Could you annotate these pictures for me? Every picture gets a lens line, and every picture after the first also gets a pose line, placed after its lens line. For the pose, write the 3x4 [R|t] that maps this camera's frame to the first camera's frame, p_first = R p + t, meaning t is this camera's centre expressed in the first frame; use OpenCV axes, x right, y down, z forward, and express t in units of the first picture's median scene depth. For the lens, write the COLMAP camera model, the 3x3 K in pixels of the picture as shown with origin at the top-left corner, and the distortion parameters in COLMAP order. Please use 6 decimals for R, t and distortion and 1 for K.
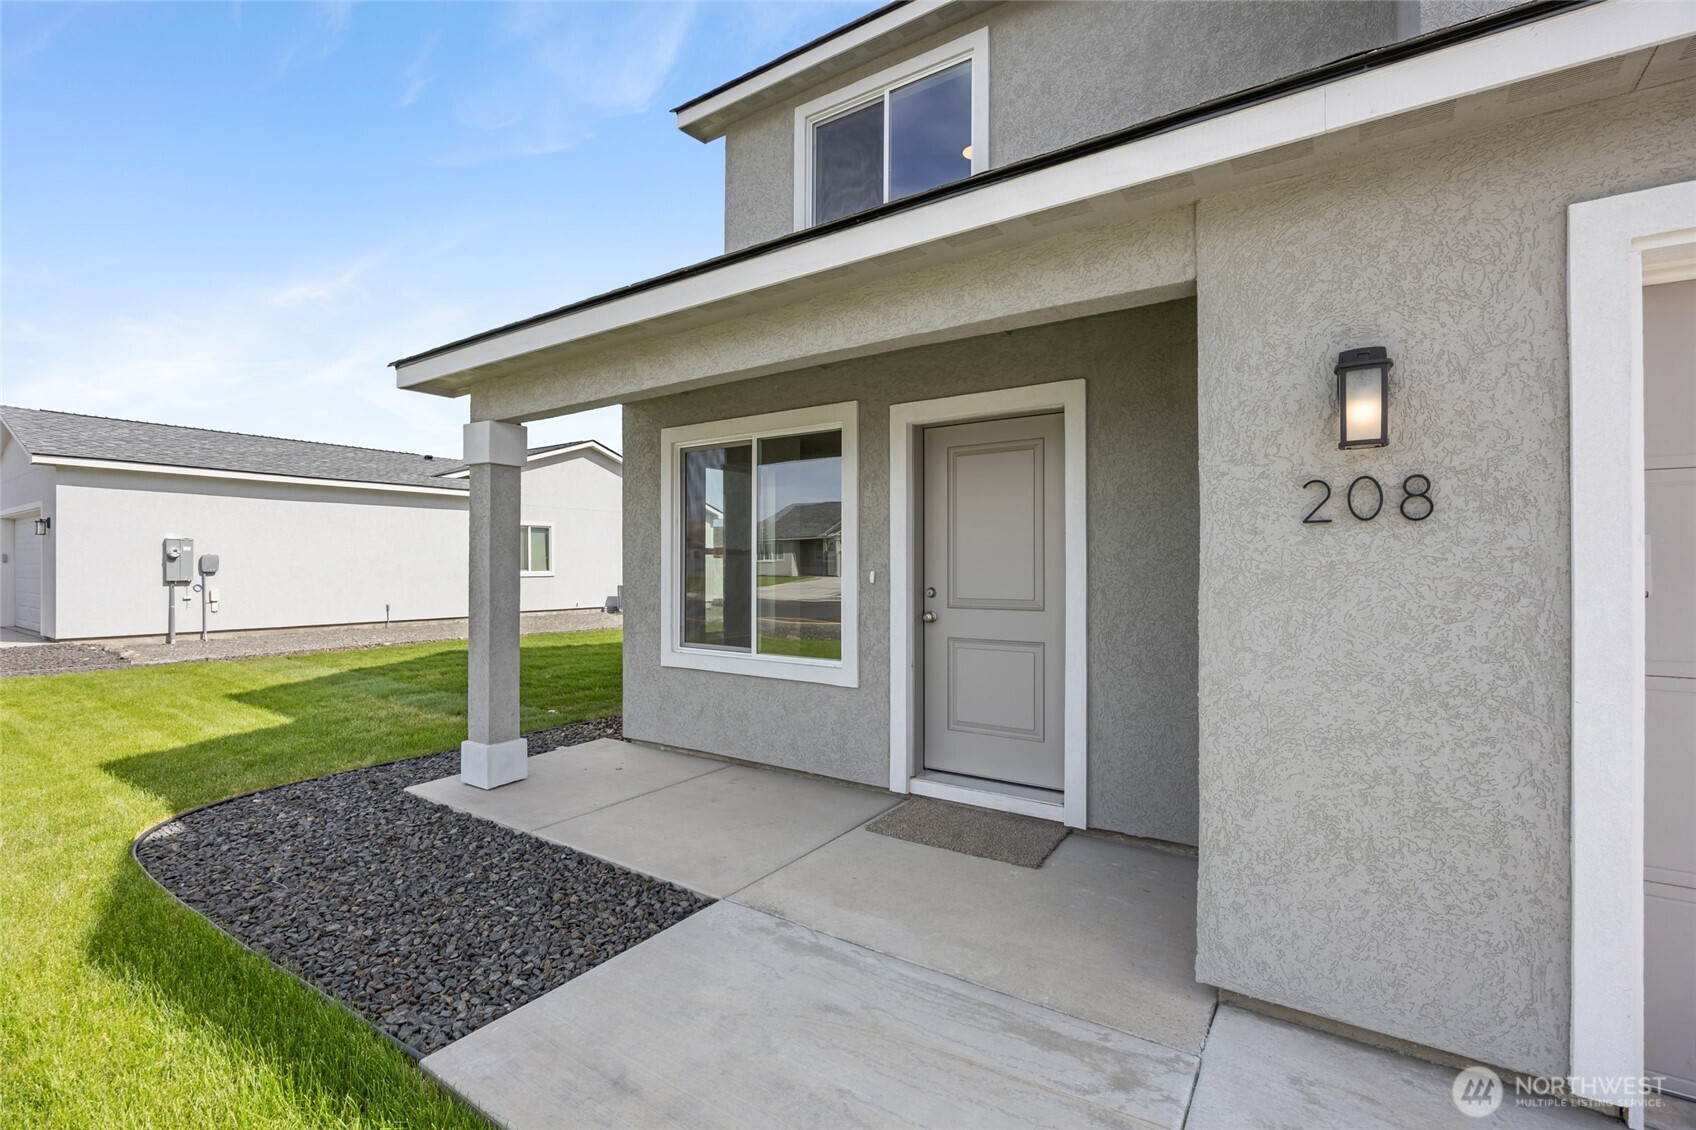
lens RADIAL K [[728.8, 0, 862.0], [0, 728.8, 566.7], [0, 0, 1]] dist [-0.011208, -0.000258]
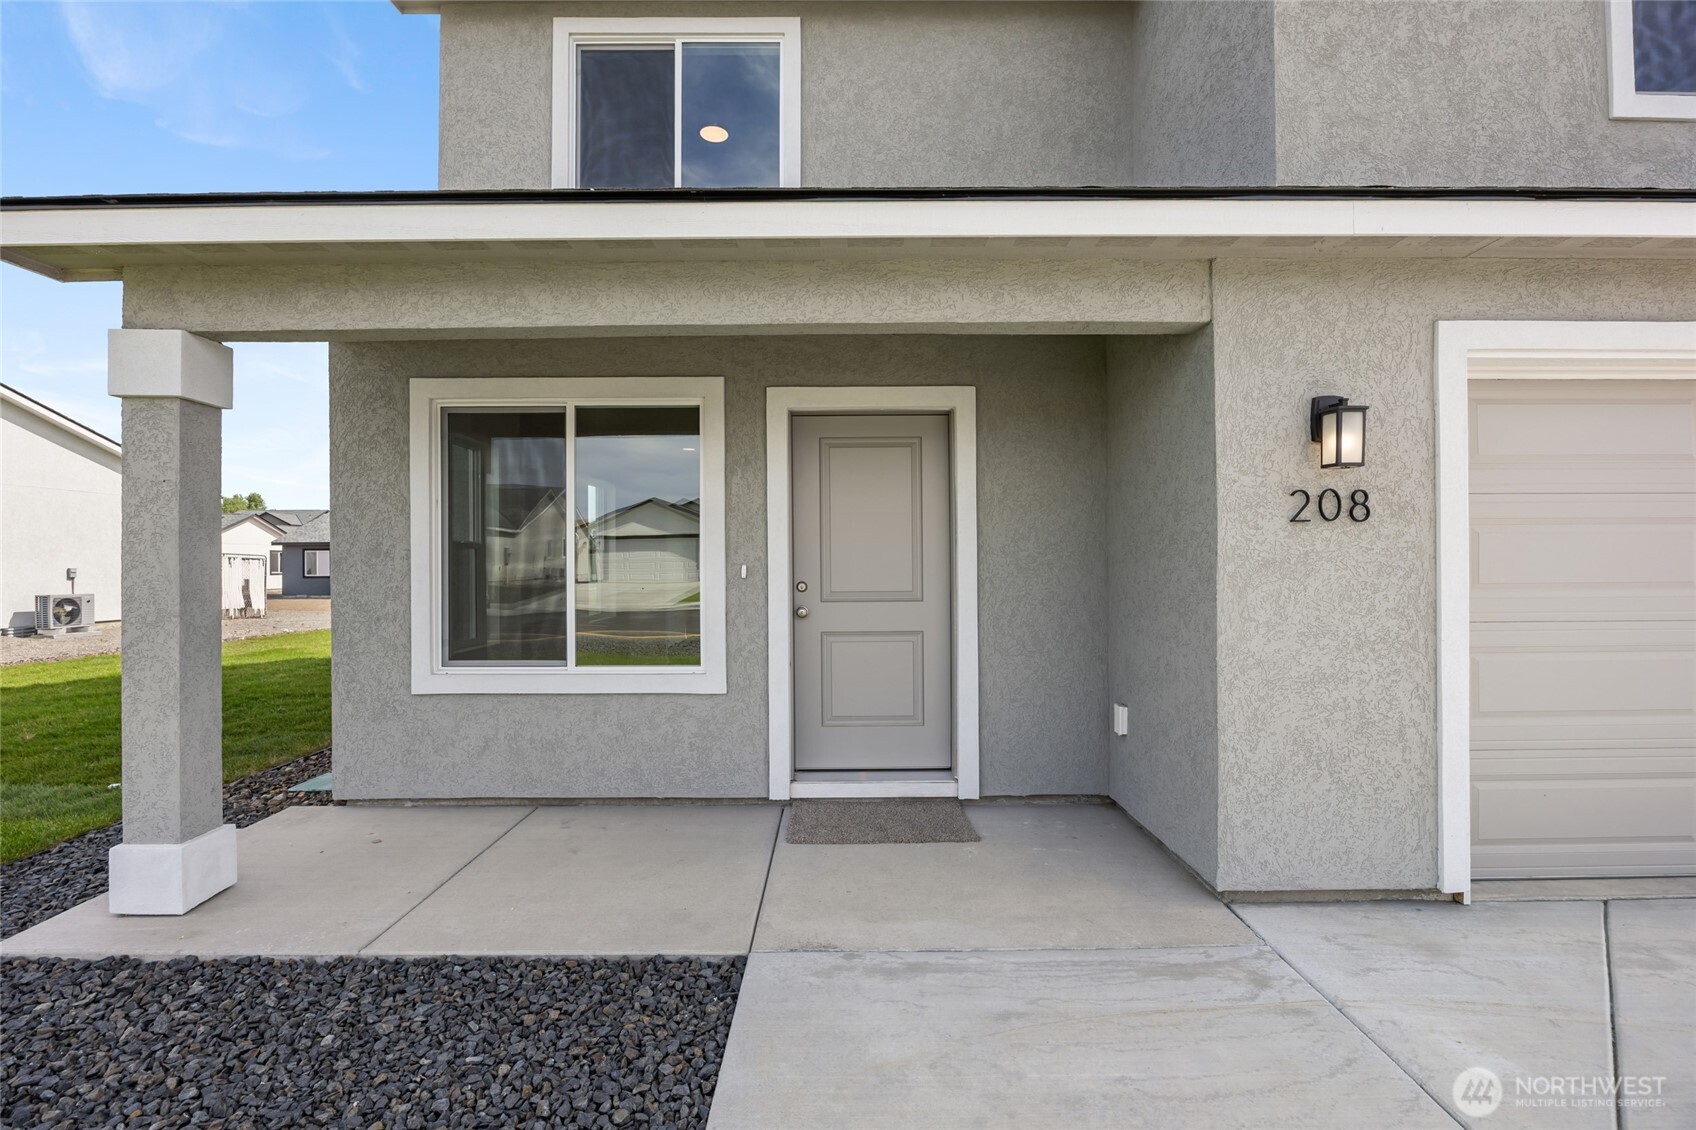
lens RADIAL K [[728.8, 0, 839.1], [0, 728.8, 564.3], [0, 0, 1]] dist [-0.011208, -0.000258]
pose [[0.835831, -0.004979, 0.548964, -0.469673], [0.005909, 0.999983, 0.000072, 0.007357], [-0.548955, 0.003184, 0.835846, 0.200046]]
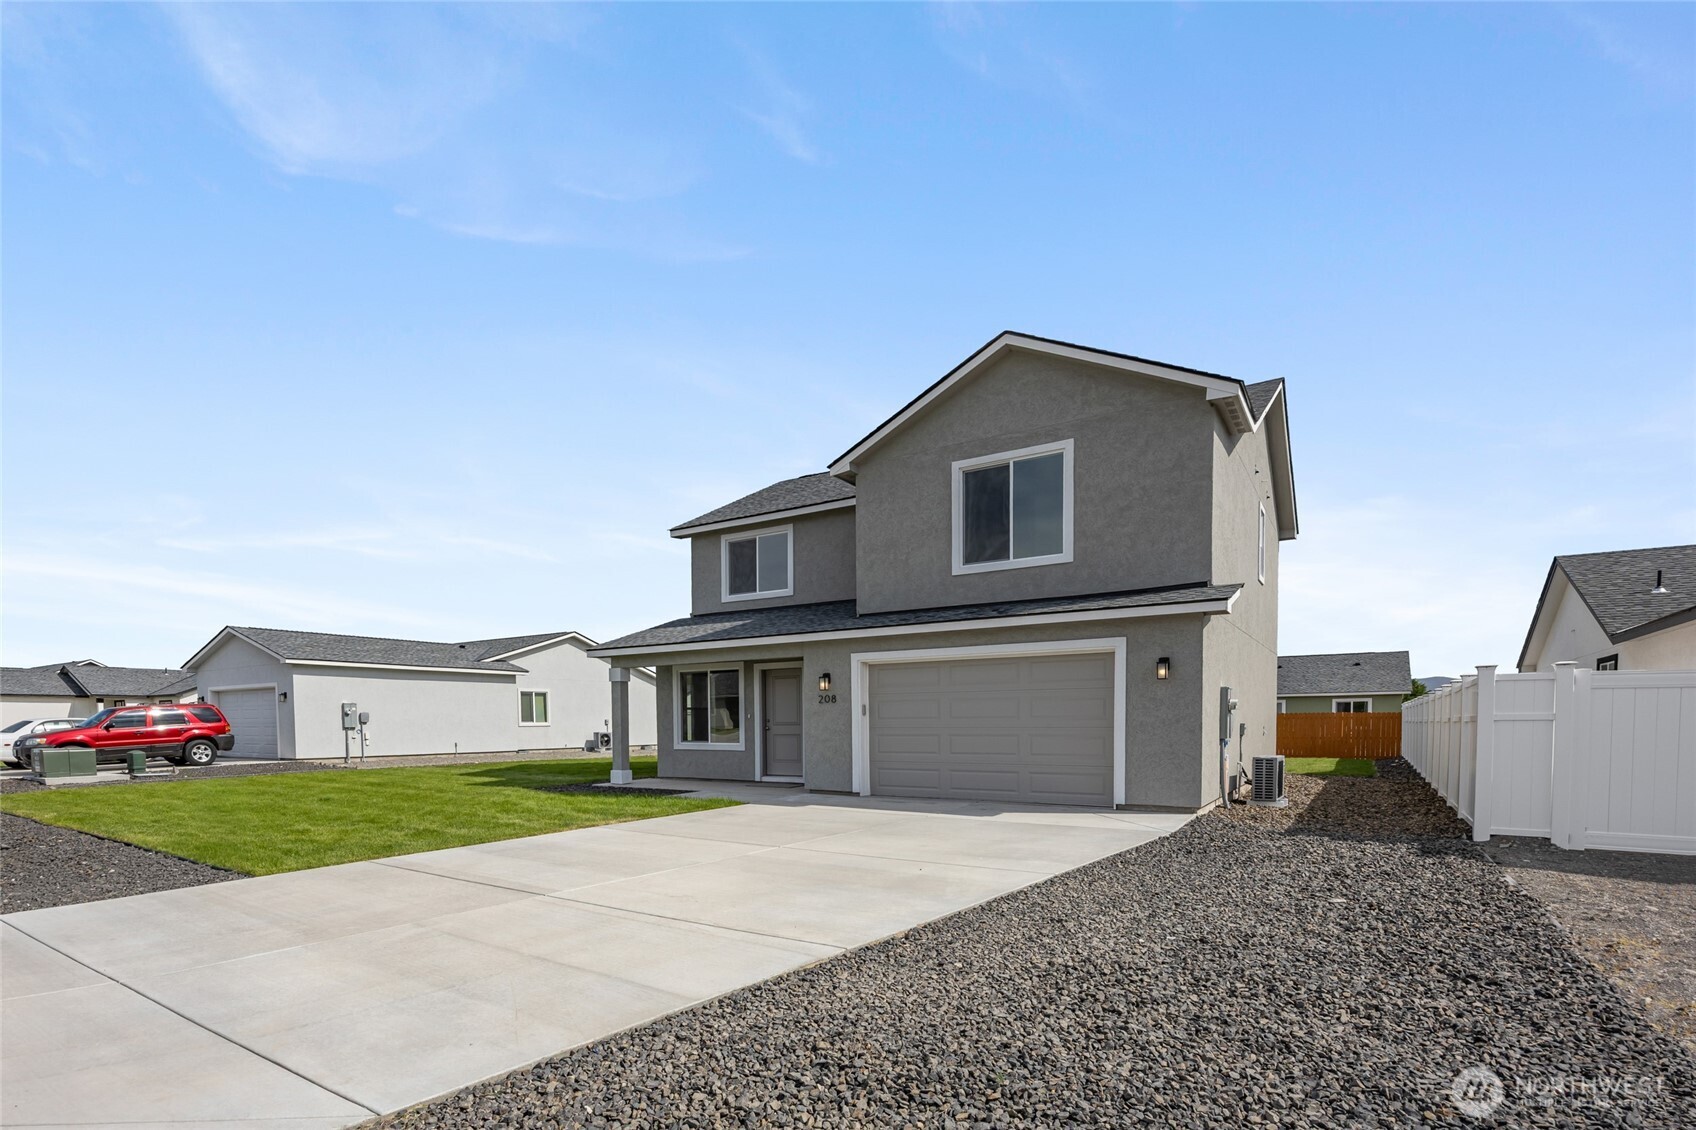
lens RADIAL K [[671.2, 0, 896.3], [0, 671.2, 733.0], [0, 0, 1]] dist [-0.002550, 0.000263]
pose [[0.985643, -0.012482, 0.168381, 0.184287], [0.009432, 0.999777, 0.018899, 0.046838], [-0.168579, -0.017040, 0.985541, -2.449065]]
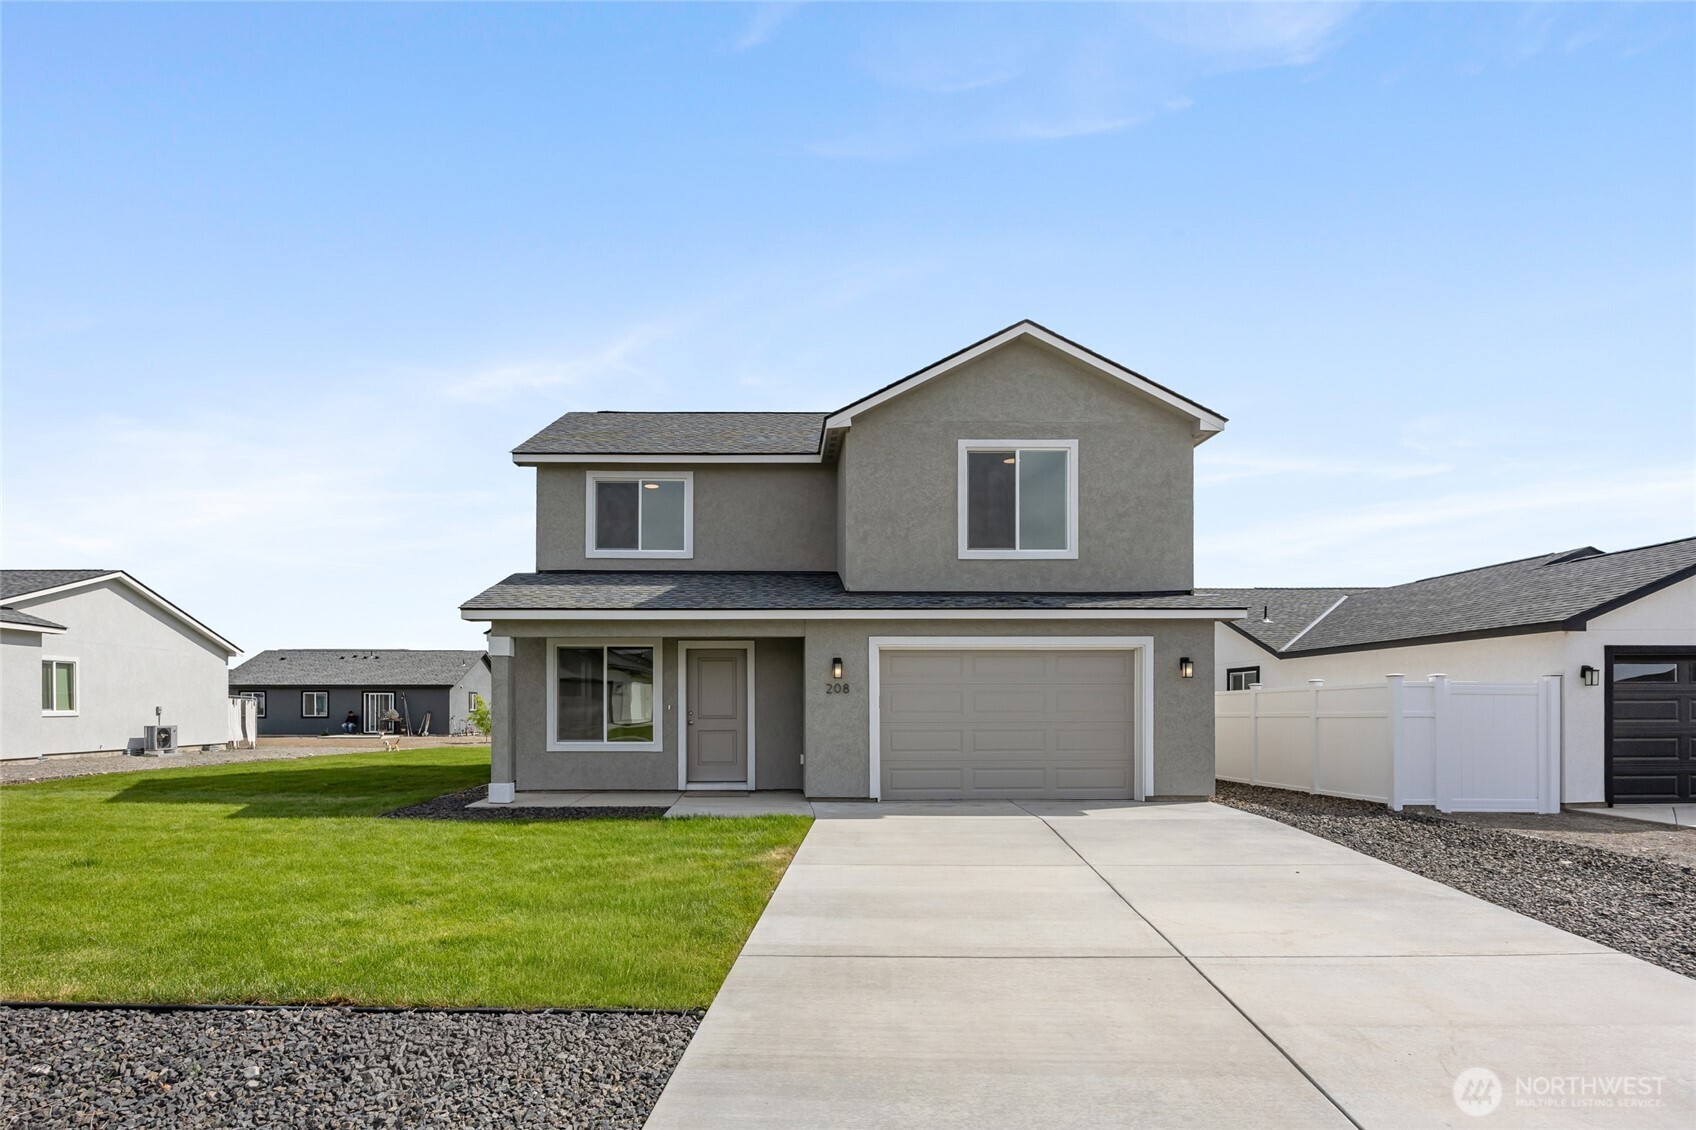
lens RADIAL K [[728.8, 0, 798.6], [0, 728.8, 698.7], [0, 0, 1]] dist [-0.011208, -0.000258]
pose [[0.794518, 0.005924, 0.607211, -1.399757], [0.001738, 0.999926, -0.012030, 0.019711], [-0.607238, 0.010613, 0.794449, -1.537430]]
